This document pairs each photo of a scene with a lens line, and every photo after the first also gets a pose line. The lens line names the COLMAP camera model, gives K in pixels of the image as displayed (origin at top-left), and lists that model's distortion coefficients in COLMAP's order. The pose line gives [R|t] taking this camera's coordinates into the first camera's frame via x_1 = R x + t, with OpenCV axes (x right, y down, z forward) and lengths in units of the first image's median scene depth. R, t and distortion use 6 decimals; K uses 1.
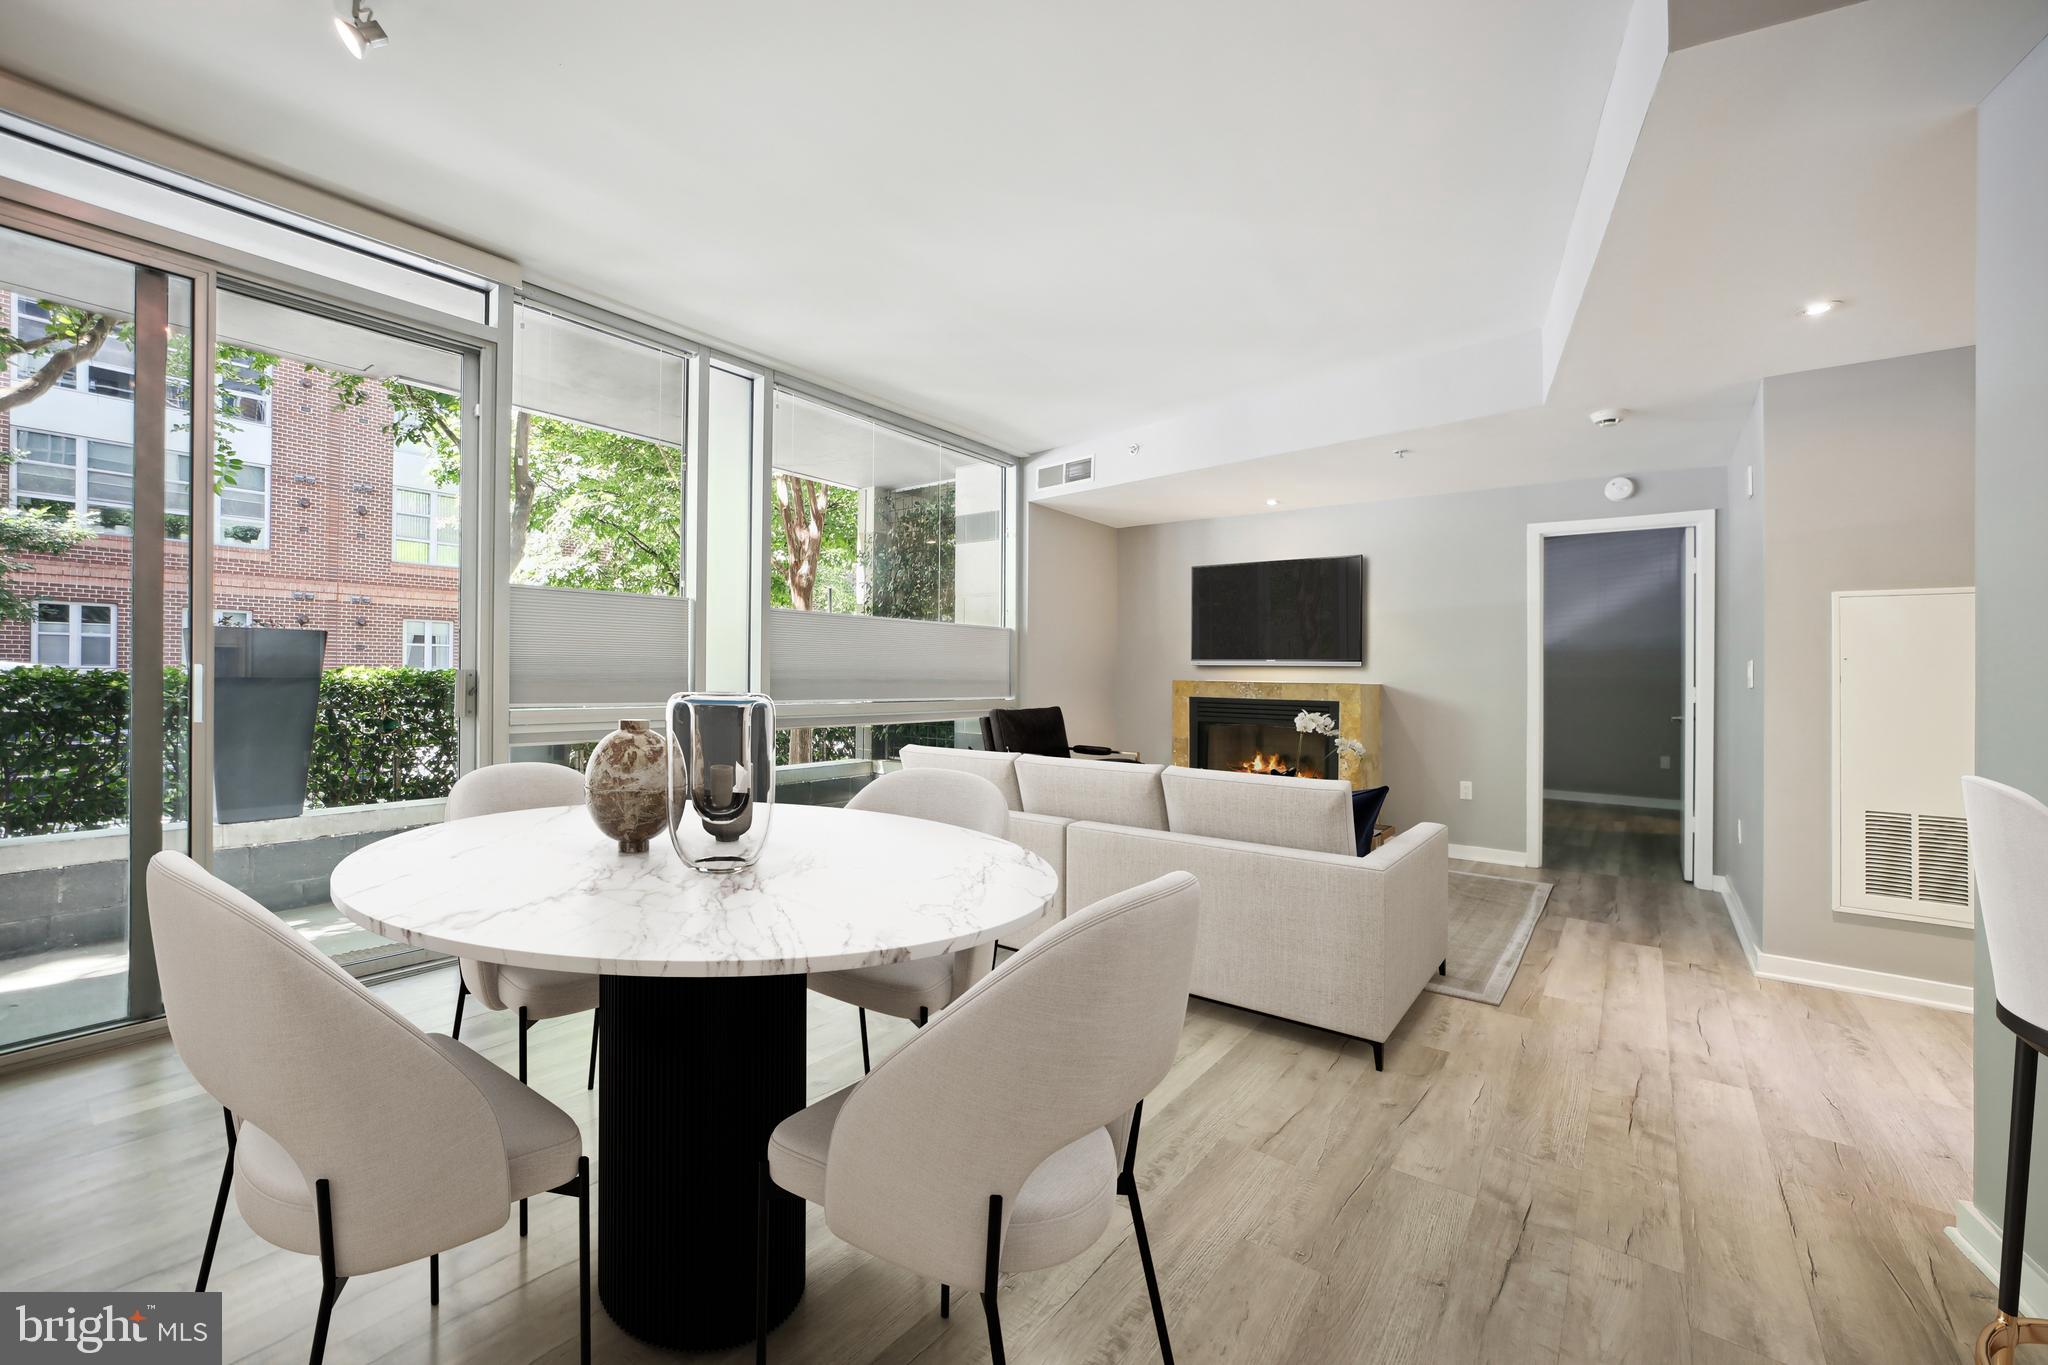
lens RADIAL K [[816.4, 0, 1036.7], [0, 816.4, 678.9], [0, 0, 1]] dist [-0.013104, 0.003151]
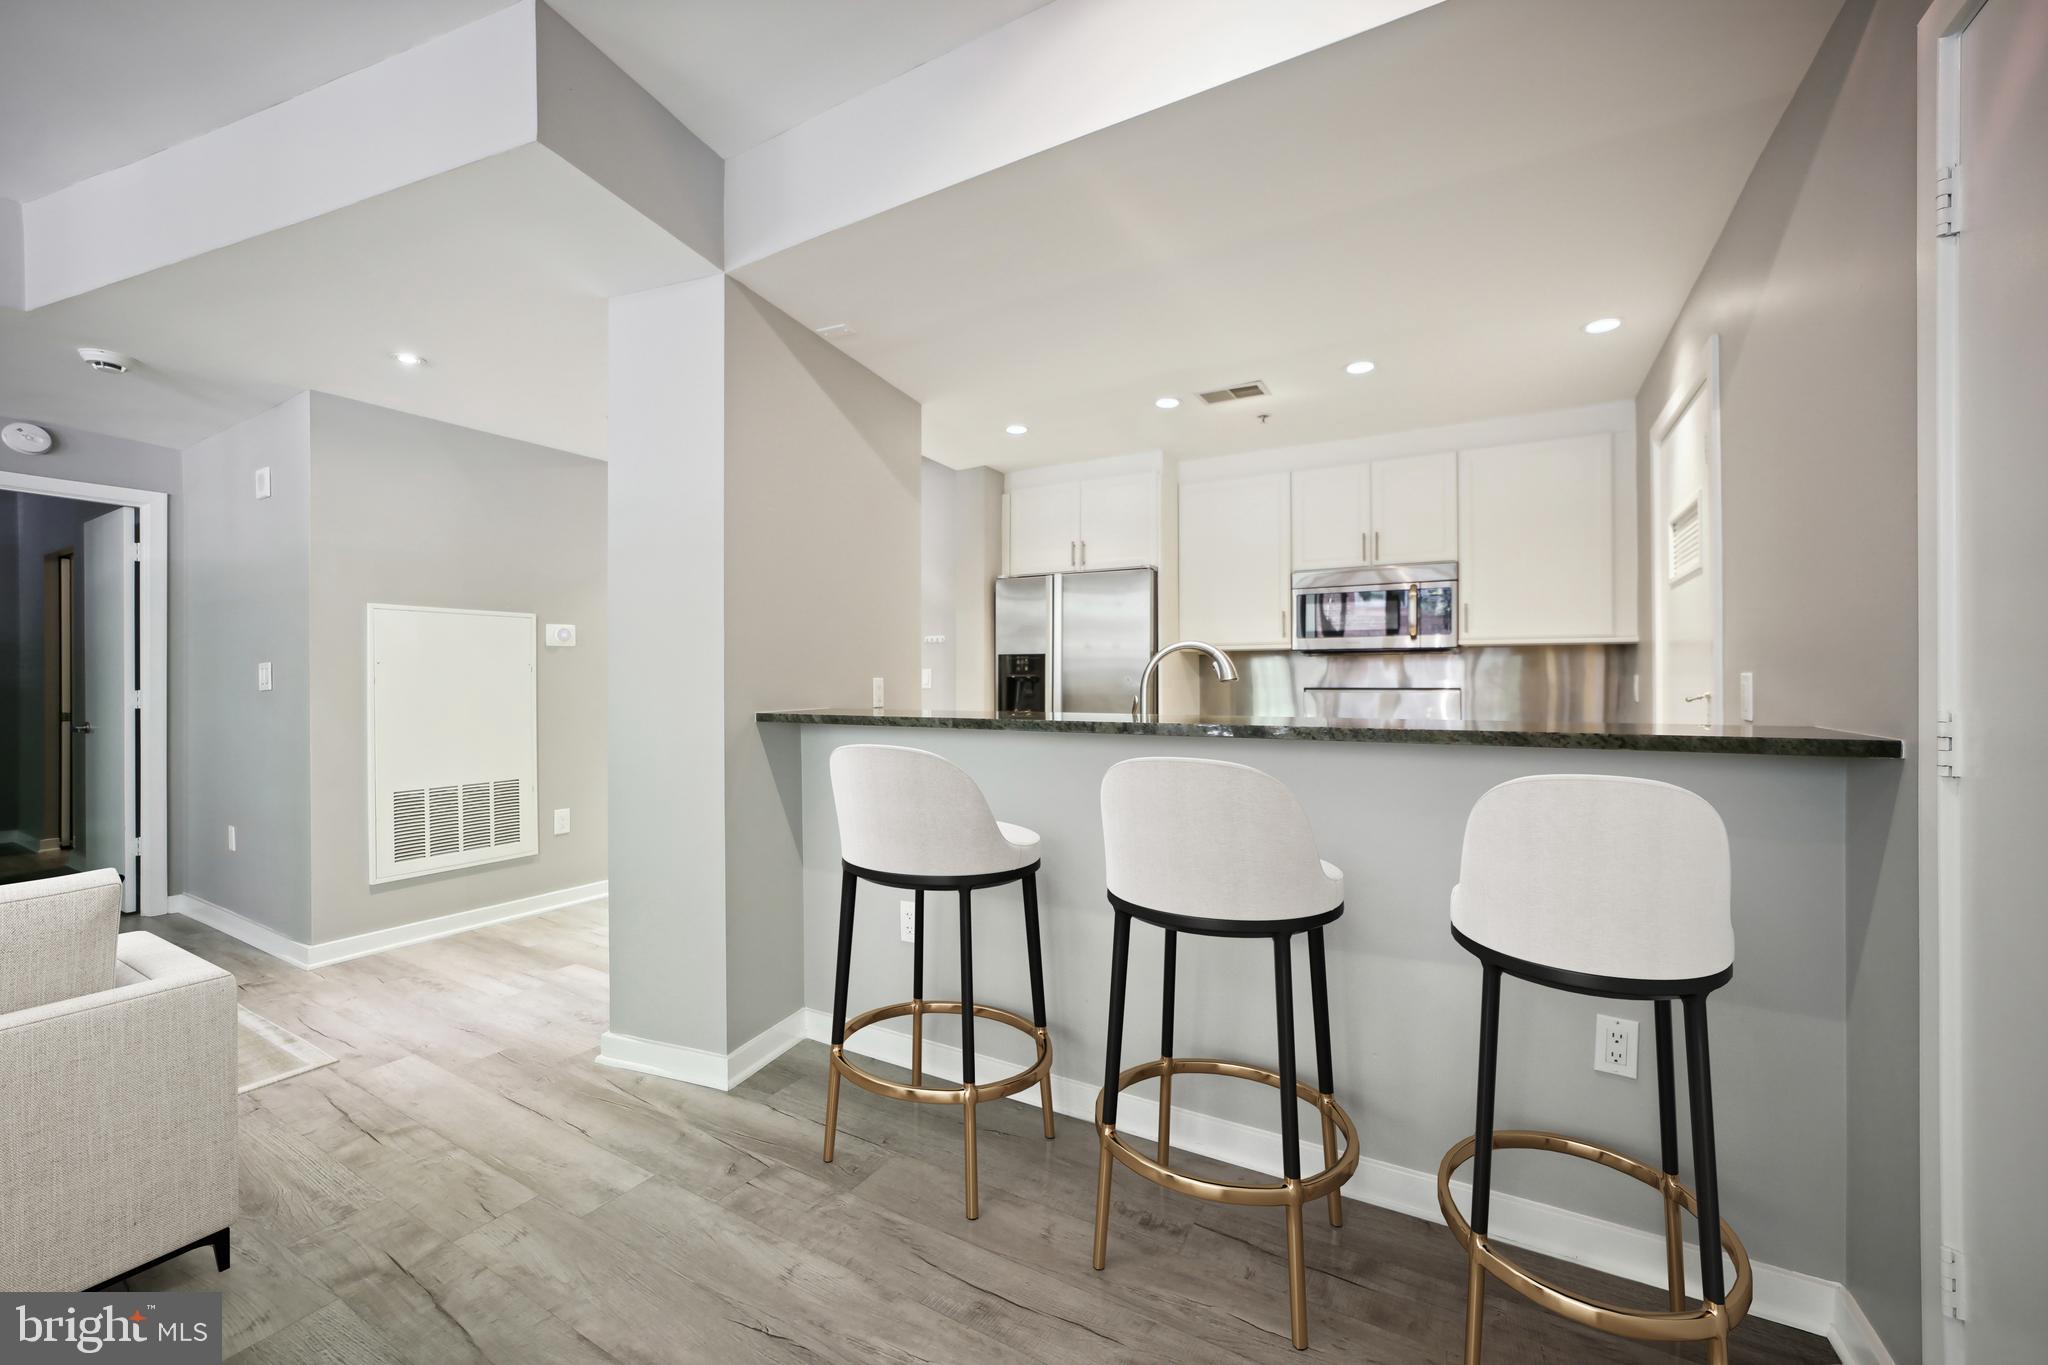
lens RADIAL K [[816.4, 0, 995.0], [0, 816.4, 671.7], [0, 0, 1]] dist [-0.013104, 0.003151]
pose [[-0.084374, -0.010029, 0.996384, -0.249868], [0.011674, 0.999871, 0.011052, -0.015383], [-0.996366, 0.012564, -0.084246, 0.260090]]
